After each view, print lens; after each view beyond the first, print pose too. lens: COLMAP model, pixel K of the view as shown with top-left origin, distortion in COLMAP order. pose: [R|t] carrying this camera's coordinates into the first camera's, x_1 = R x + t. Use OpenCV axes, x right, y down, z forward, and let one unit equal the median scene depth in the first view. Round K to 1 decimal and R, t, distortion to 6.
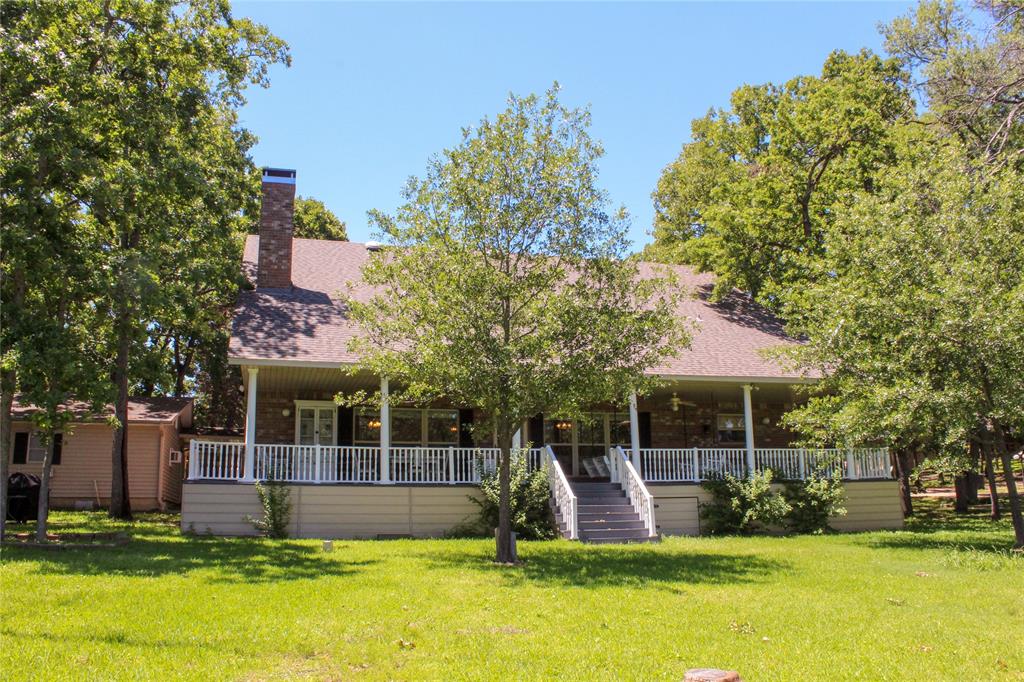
lens RADIAL K [[869.8, 0, 511.4], [0, 869.8, 343.1], [0, 0, 1]] dist [-0.133042, 0.081859]
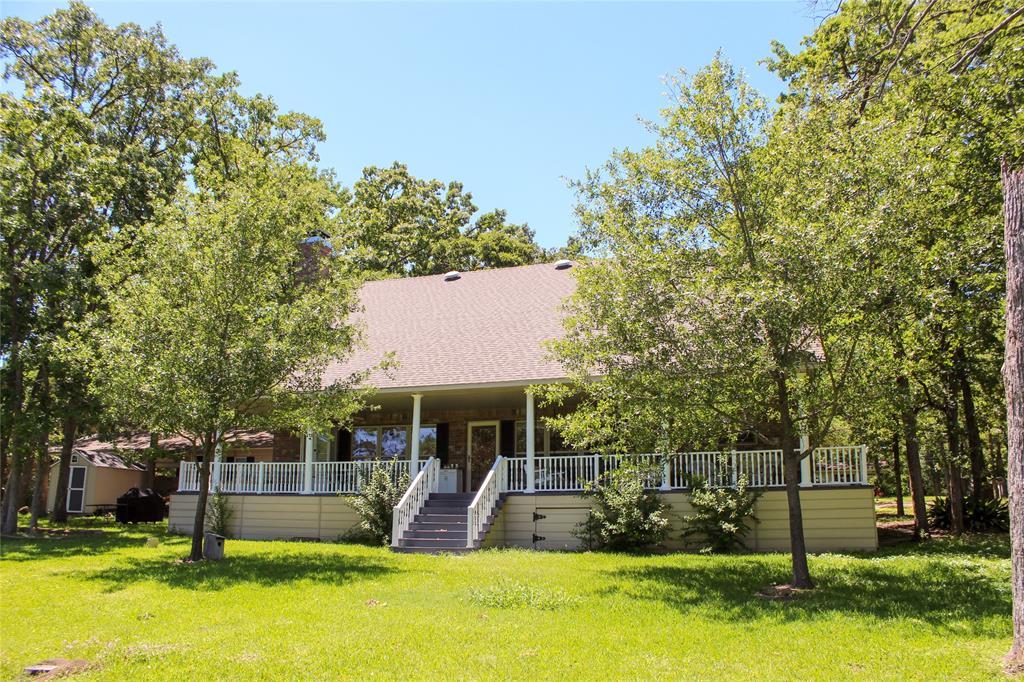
lens RADIAL K [[869.8, 0, 511.5], [0, 869.8, 337.2], [0, 0, 1]] dist [-0.133042, 0.081859]
pose [[0.814052, -0.109123, -0.570448, 0.767508], [0.102180, 0.993780, -0.044288, 0.032427], [0.571733, -0.022236, 0.820139, 0.211752]]
